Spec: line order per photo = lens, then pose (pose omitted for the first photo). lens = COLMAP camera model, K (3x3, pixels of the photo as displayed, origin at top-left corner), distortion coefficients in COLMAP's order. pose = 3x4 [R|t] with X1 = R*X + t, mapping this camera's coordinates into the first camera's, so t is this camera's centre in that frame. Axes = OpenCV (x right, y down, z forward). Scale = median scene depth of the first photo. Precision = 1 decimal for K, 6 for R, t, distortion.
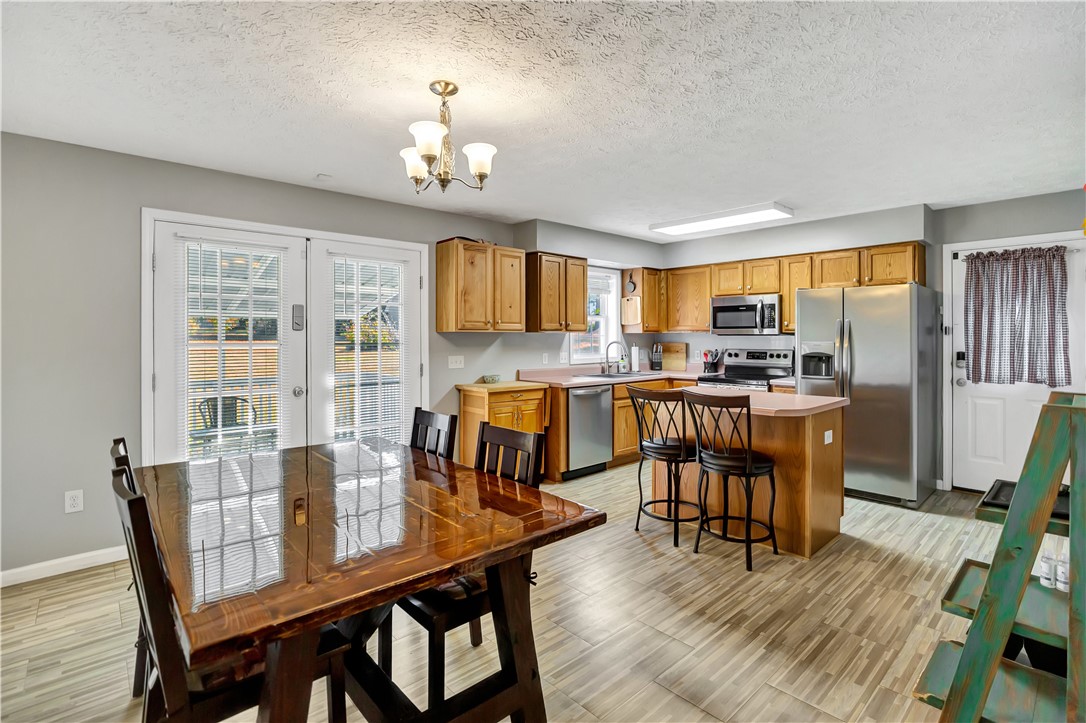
lens RADIAL K [[509.6, 0, 553.9], [0, 509.6, 335.1], [0, 0, 1]] dist [-0.027004, 0.000941]
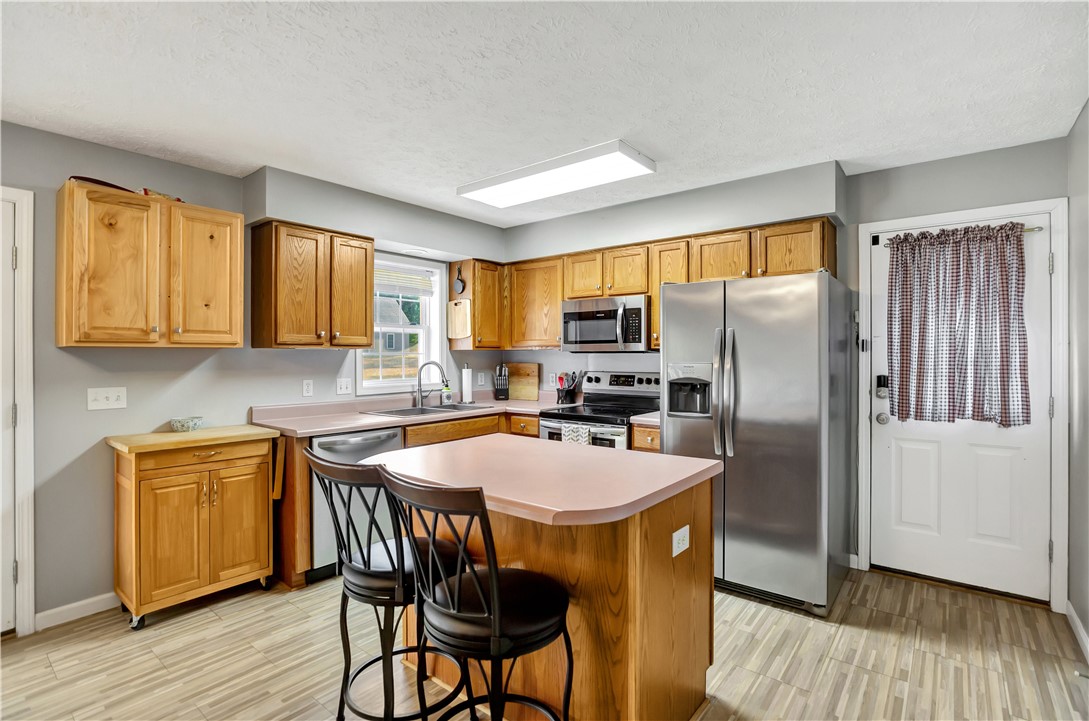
lens RADIAL K [[513.7, 0, 562.3], [0, 513.7, 356.1], [0, 0, 1]] dist [-0.027655, 0.000001]
pose [[0.986543, -0.001185, 0.163496, 0.232993], [0.000613, 0.999994, 0.003547, 0.003146], [-0.163500, -0.003399, 0.986538, 0.341924]]
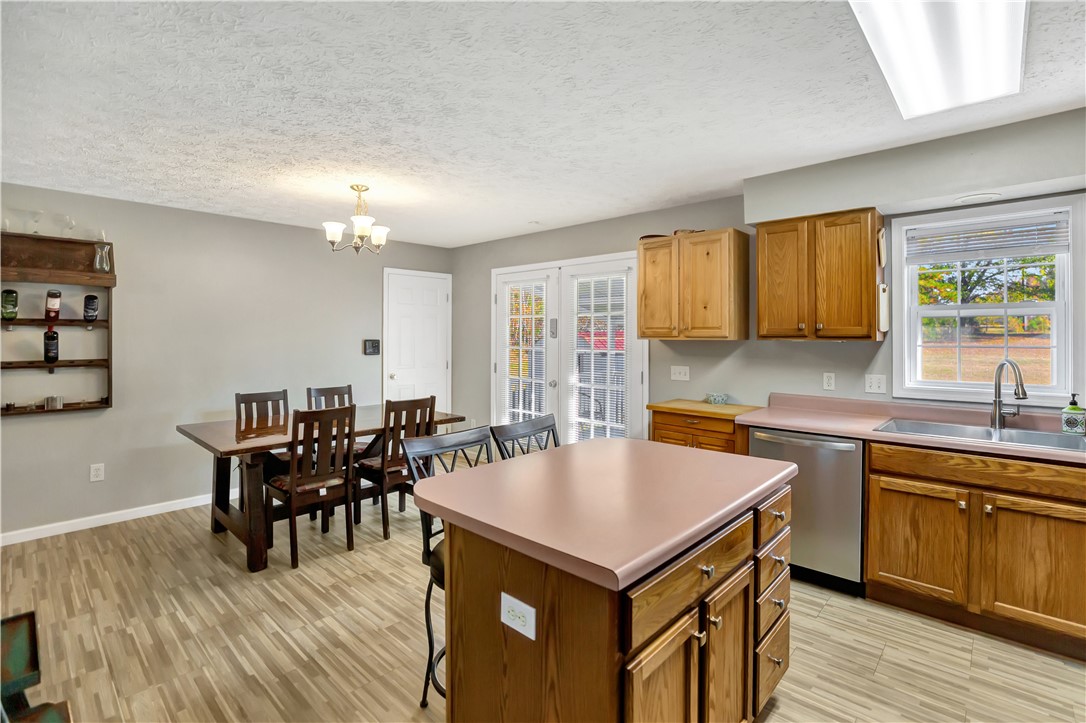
lens RADIAL K [[509.6, 0, 553.9], [0, 509.6, 335.1], [0, 0, 1]] dist [-0.027004, 0.000941]
pose [[0.081419, 0.000857, -0.996680, 0.673365], [0.000438, 1.000000, 0.000895, -0.013867], [0.996680, -0.000509, 0.081419, 0.710483]]
